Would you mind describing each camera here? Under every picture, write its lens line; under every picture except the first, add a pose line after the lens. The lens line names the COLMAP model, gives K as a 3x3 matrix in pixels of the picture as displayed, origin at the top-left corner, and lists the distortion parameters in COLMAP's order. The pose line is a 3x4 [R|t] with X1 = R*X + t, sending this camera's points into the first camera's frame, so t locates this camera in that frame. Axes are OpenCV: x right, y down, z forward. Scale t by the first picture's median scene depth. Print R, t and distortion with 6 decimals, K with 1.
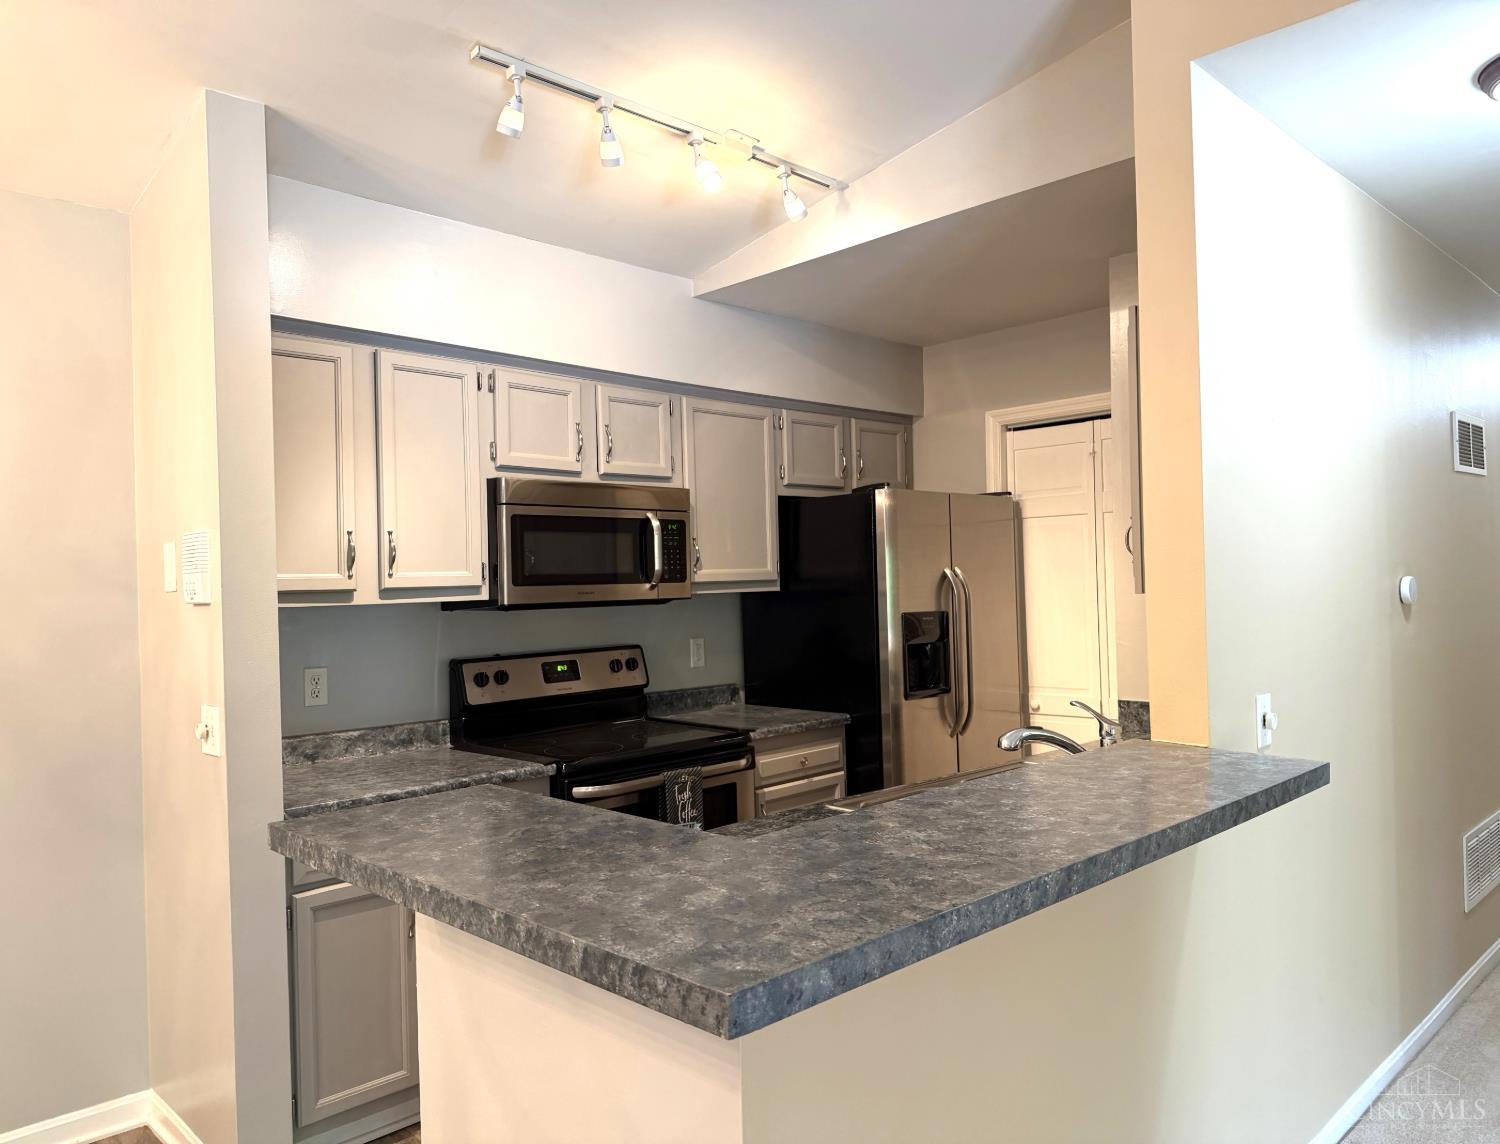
lens RADIAL K [[1077.9, 0, 747.2], [0, 1077.9, 594.4], [0, 0, 1]] dist [0.180300, -0.381171]
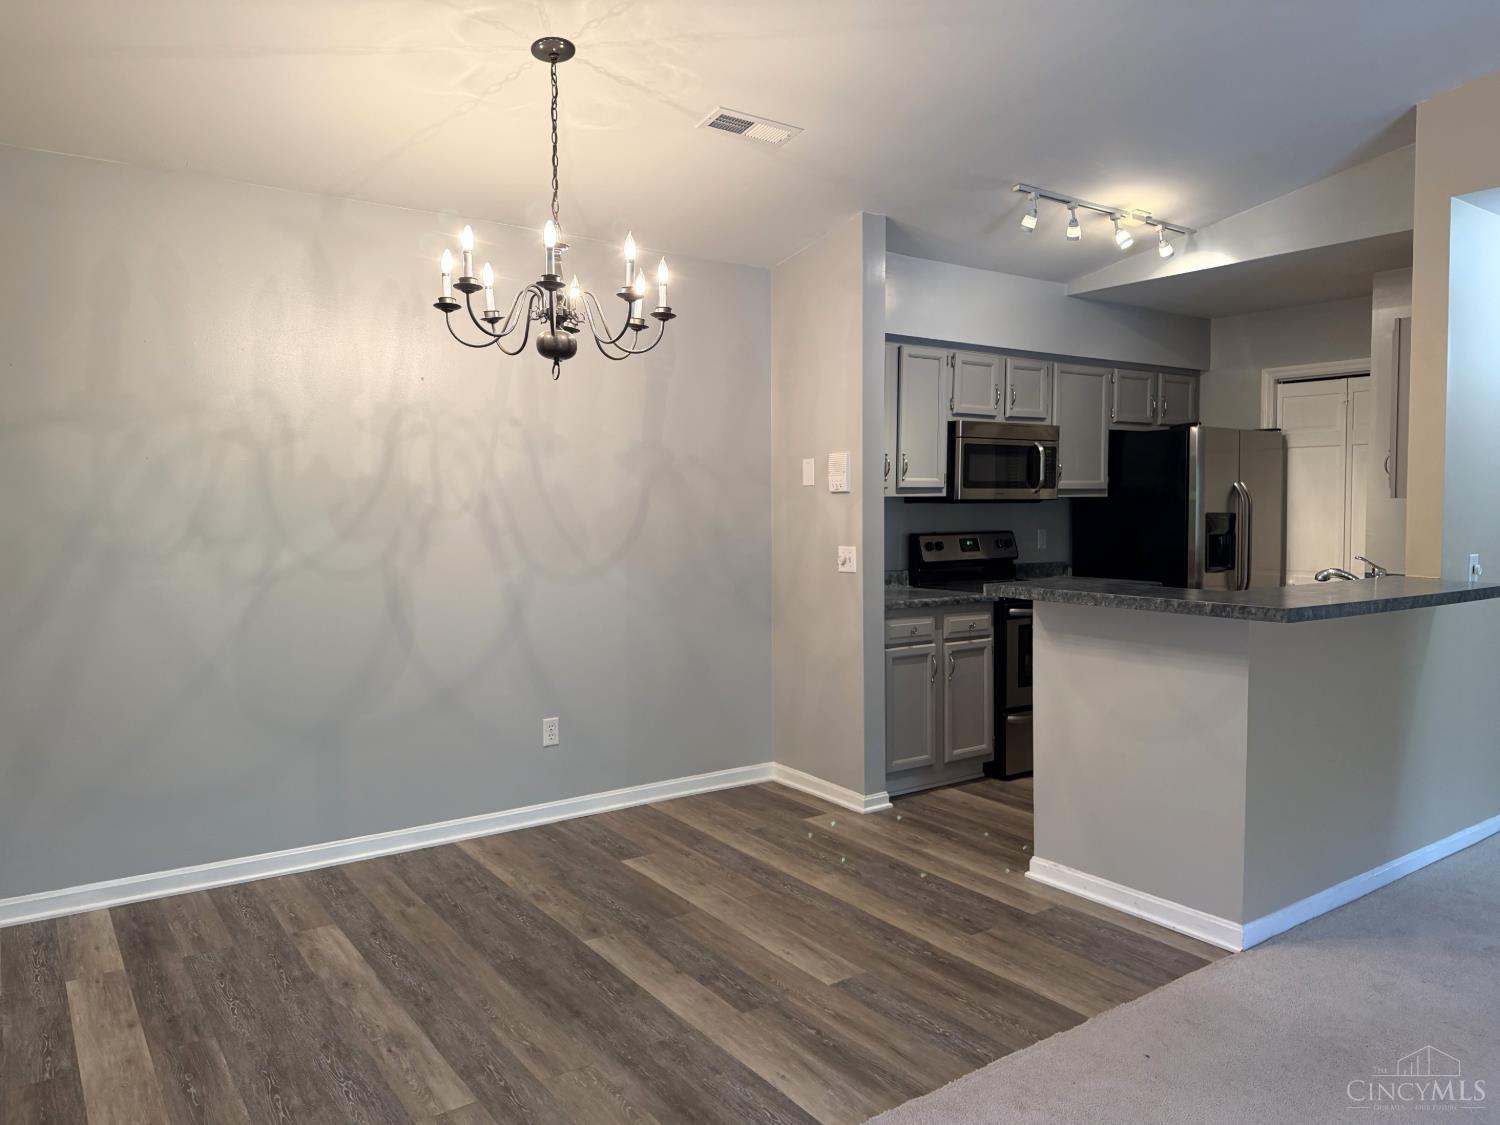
lens RADIAL K [[958.0, 0, 749.5], [0, 958.0, 584.7], [0, 0, 1]] dist [0.001565, -0.039890]
pose [[0.978374, 0.037845, -0.203353, -0.202700], [-0.021585, 0.996432, 0.081589, 0.023108], [0.205715, -0.075436, 0.975700, -0.410806]]
